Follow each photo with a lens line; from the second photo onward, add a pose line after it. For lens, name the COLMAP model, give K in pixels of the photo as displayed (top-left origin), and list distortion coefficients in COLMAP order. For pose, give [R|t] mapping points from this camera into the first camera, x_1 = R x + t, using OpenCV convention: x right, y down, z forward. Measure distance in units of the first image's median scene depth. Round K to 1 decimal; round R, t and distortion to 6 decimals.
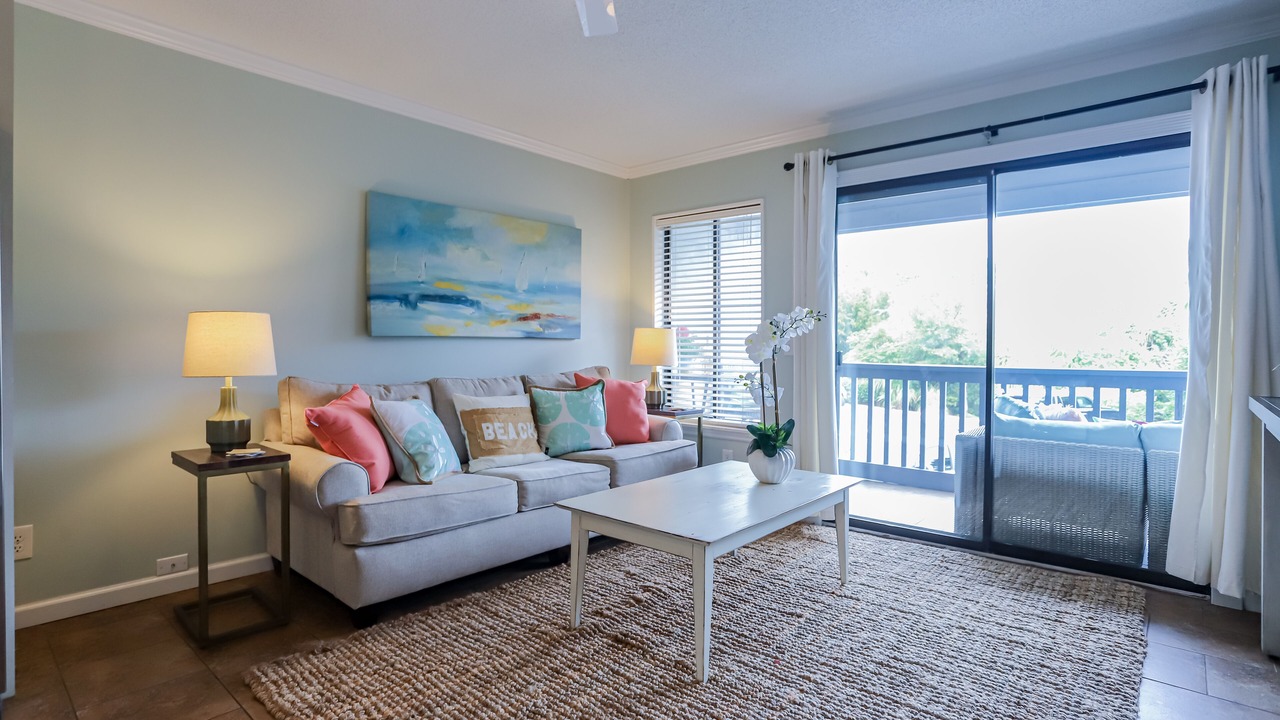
lens RADIAL K [[655.7, 0, 632.6], [0, 655.7, 346.9], [0, 0, 1]] dist [-0.037847, 0.010285]
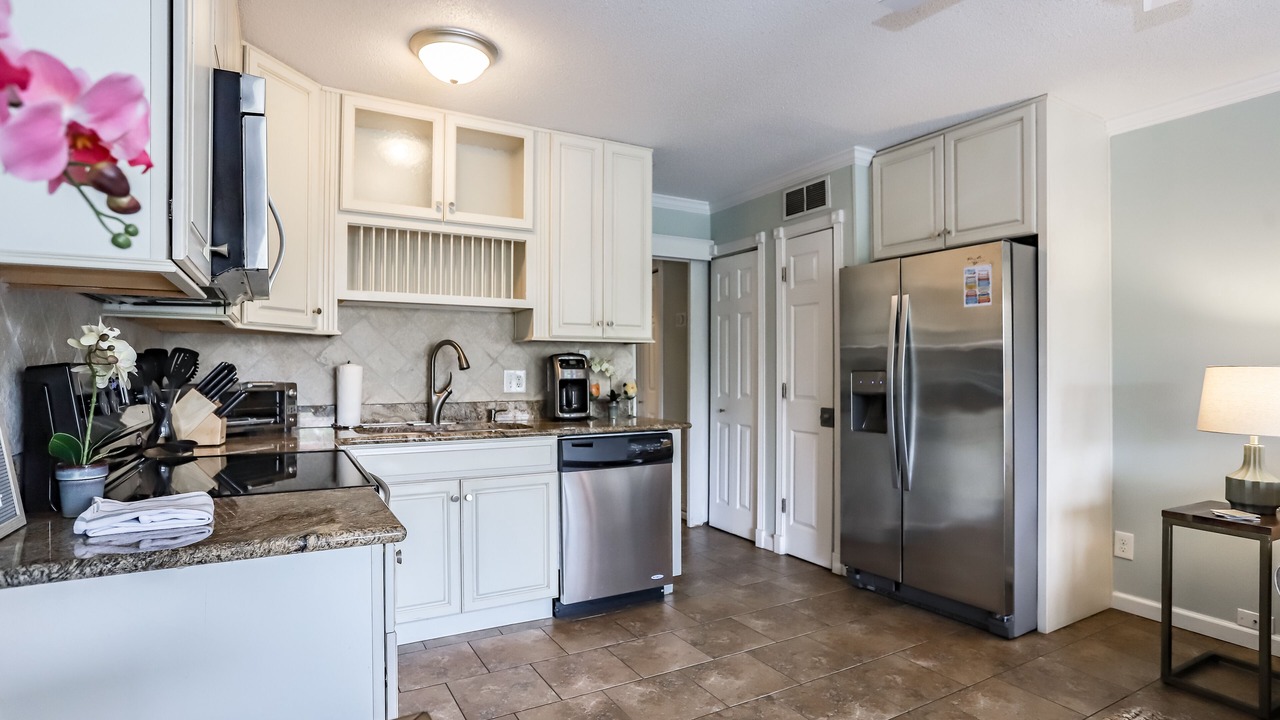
lens RADIAL K [[655.7, 0, 642.3], [0, 655.7, 366.0], [0, 0, 1]] dist [-0.037847, 0.010285]
pose [[-0.345020, -0.007380, -0.938566, 0.419558], [-0.004848, 0.999970, -0.006081, -0.032369], [0.938583, 0.002452, -0.345046, 0.358171]]
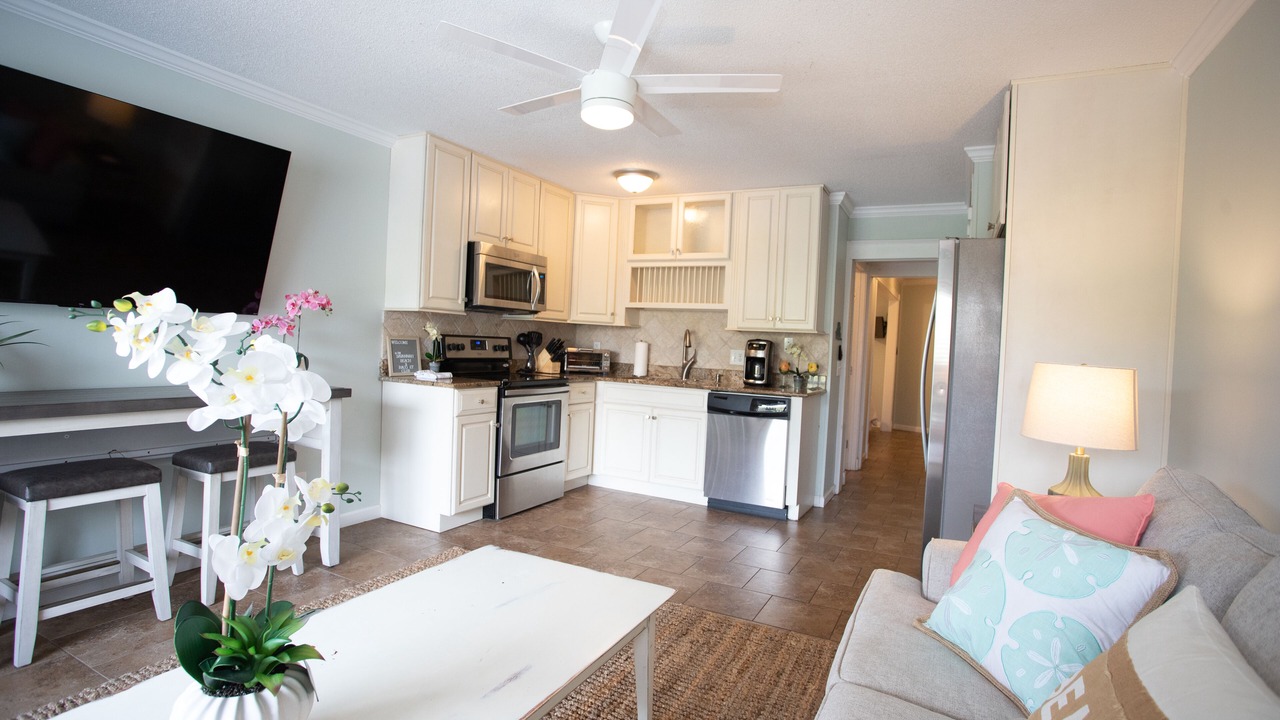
lens RADIAL K [[618.1, 0, 633.6], [0, 618.1, 362.1], [0, 0, 1]] dist [-0.049321, 0.006486]
pose [[-0.975356, -0.042315, -0.216541, 0.078916], [-0.051001, 0.998096, 0.034683, -0.040896], [0.214661, 0.044873, -0.975657, 1.192893]]
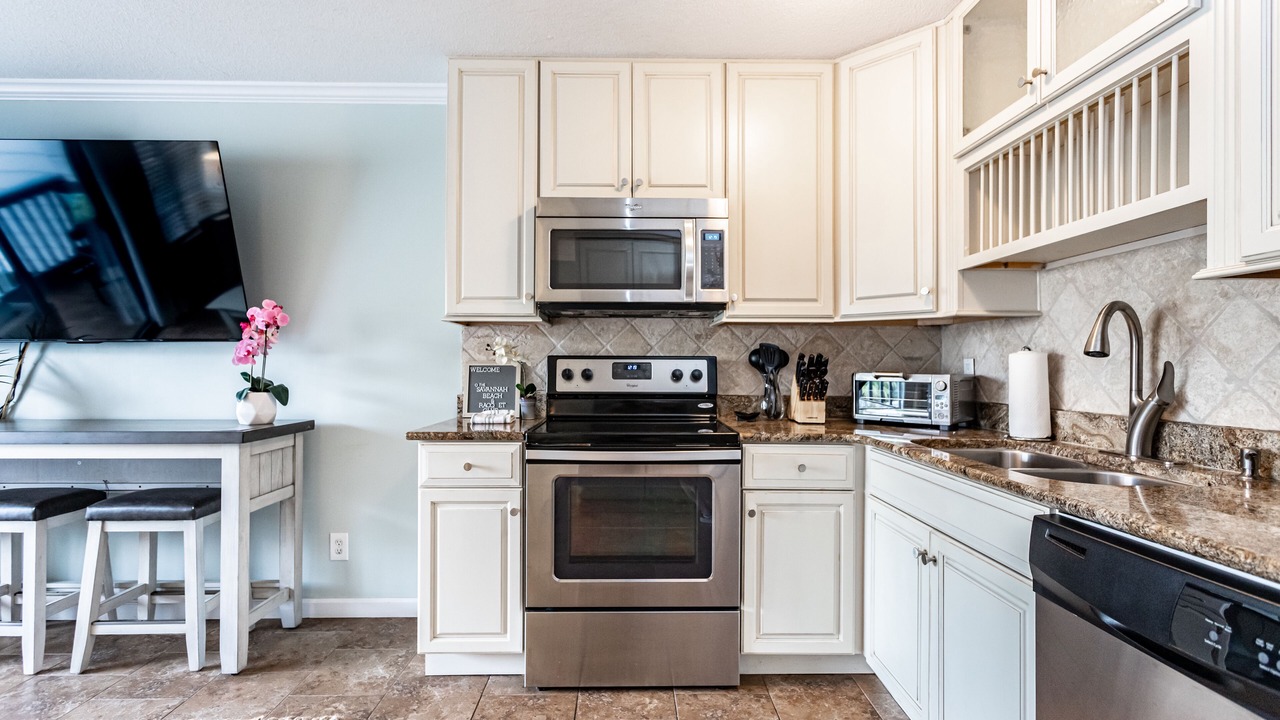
lens RADIAL K [[606.9, 0, 648.9], [0, 606.9, 360.6], [0, 0, 1]] dist [-0.010103, 0.007157]
pose [[-0.661792, 0.000733, 0.749687, -0.474716], [-0.004132, 0.999981, -0.004626, -0.024864], [-0.749676, -0.006159, -0.661776, 0.351045]]
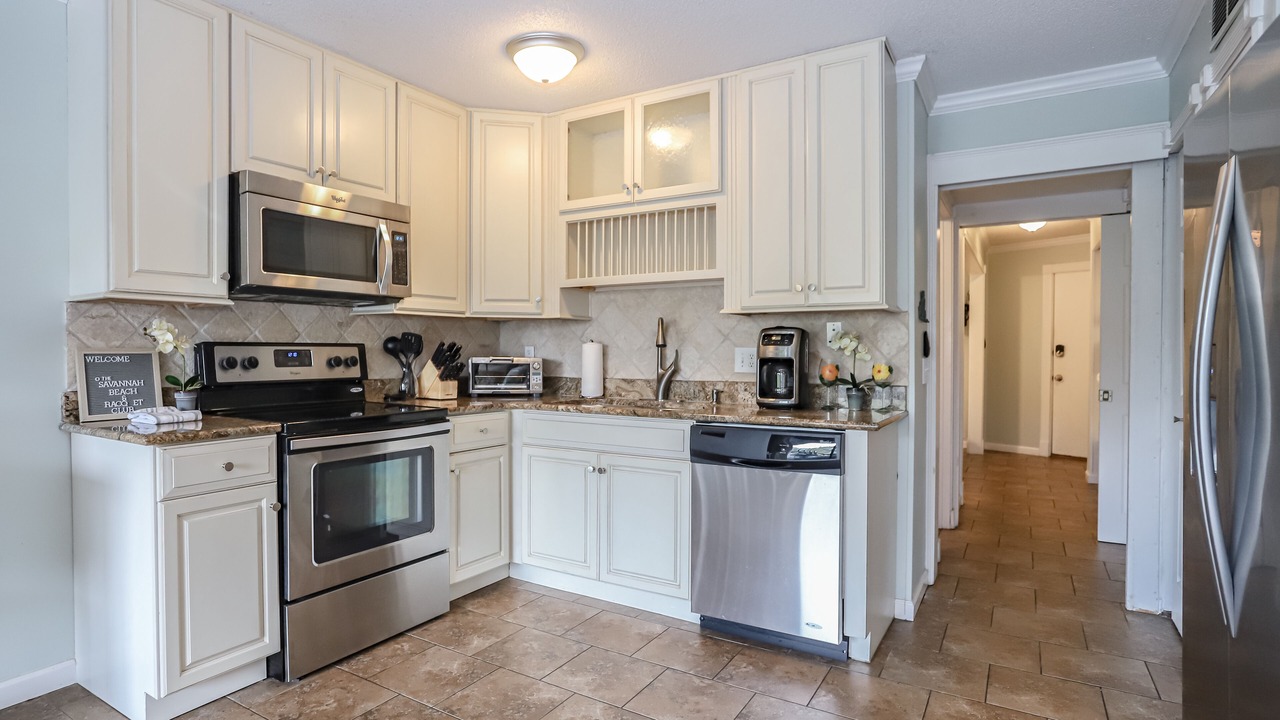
lens RADIAL K [[655.7, 0, 599.4], [0, 655.7, 360.3], [0, 0, 1]] dist [-0.037847, 0.010285]
pose [[-0.992211, -0.002453, -0.124544, -0.158148], [-0.004470, 0.999863, 0.015920, -0.027065], [0.124488, 0.016353, -0.992086, 0.703765]]
